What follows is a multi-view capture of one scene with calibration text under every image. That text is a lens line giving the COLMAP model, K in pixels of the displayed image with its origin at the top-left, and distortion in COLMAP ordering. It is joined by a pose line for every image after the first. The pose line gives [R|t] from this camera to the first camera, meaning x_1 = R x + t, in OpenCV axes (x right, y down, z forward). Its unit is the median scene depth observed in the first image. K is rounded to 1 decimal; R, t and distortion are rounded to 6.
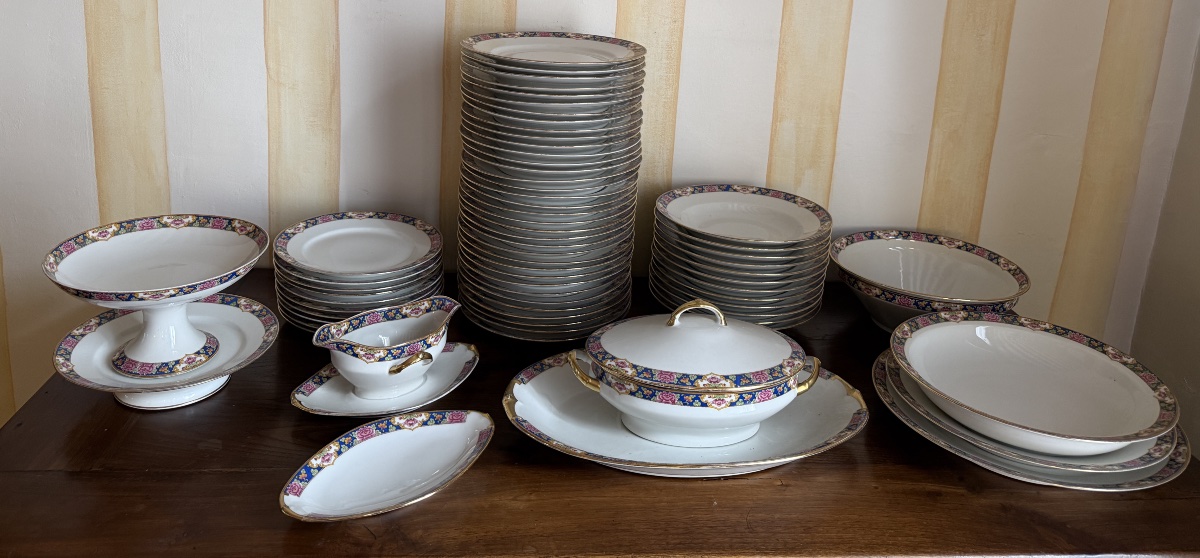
lens RADIAL K [[904.0, 0, 613.4], [0, 904.0, 81.7], [0, 0, 1]] dist [0.043863, -0.074493]
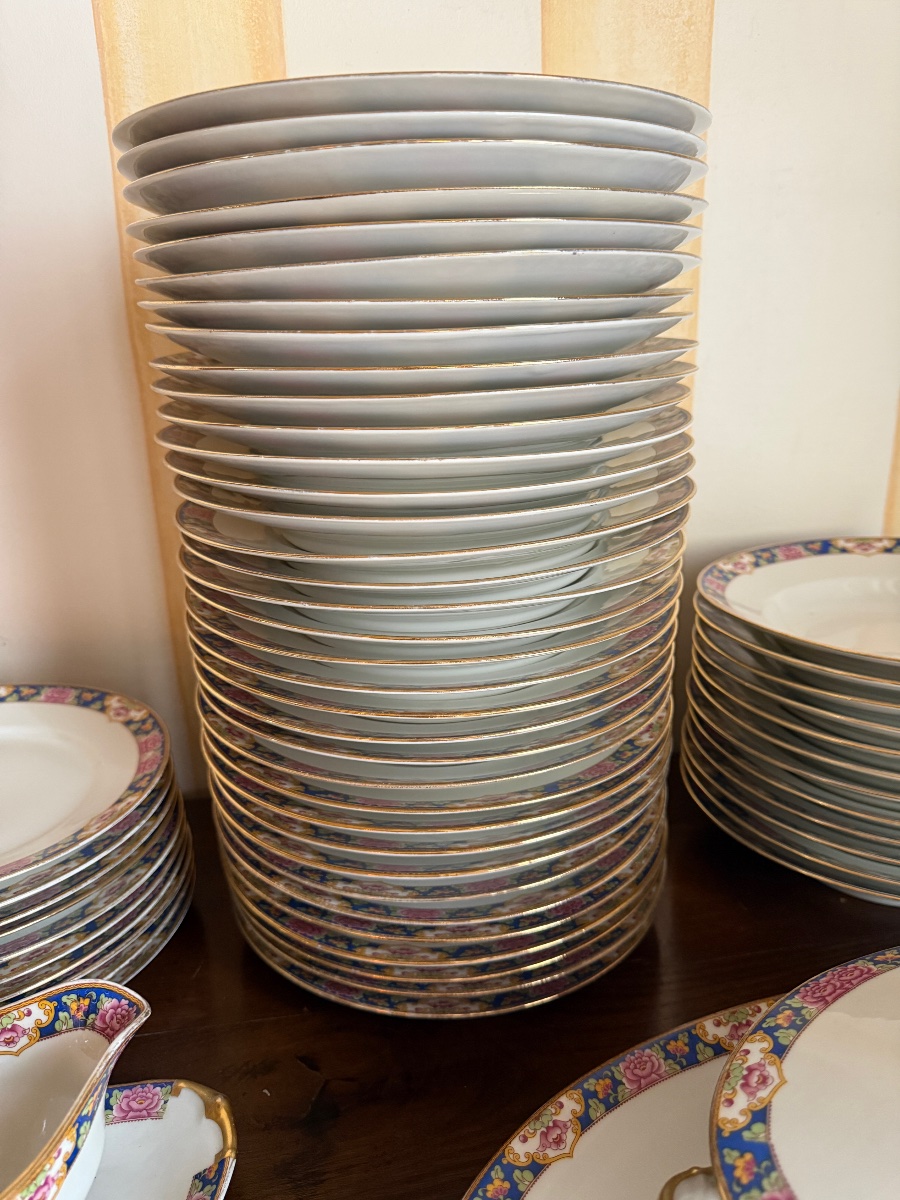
lens RADIAL K [[960.3, 0, 447.8], [0, 960.3, 591.2], [0, 0, 1]] dist [-0.006455, -0.037999]
pose [[0.994665, -0.102143, 0.014461, -0.080395], [0.099853, 0.988472, 0.113813, 0.085686], [-0.025920, -0.111762, 0.993397, 0.686278]]
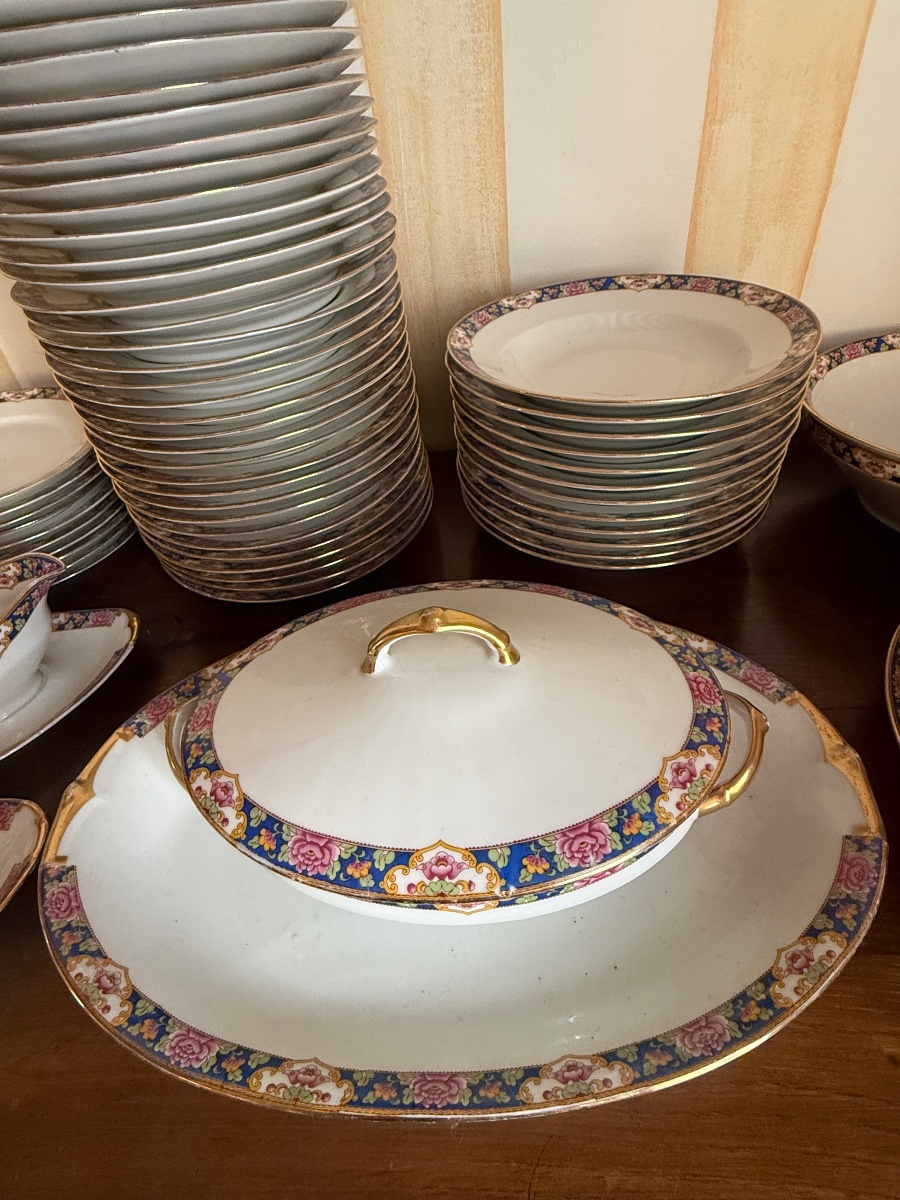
lens RADIAL K [[675.4, 0, 429.9], [0, 675.4, 602.1], [0, 0, 1]] dist [0.011083, -0.010851]
pose [[0.975849, -0.018881, -0.217630, 0.135894], [0.124248, 0.867386, 0.481875, 0.093972], [0.179671, -0.497277, 0.848784, 0.683256]]
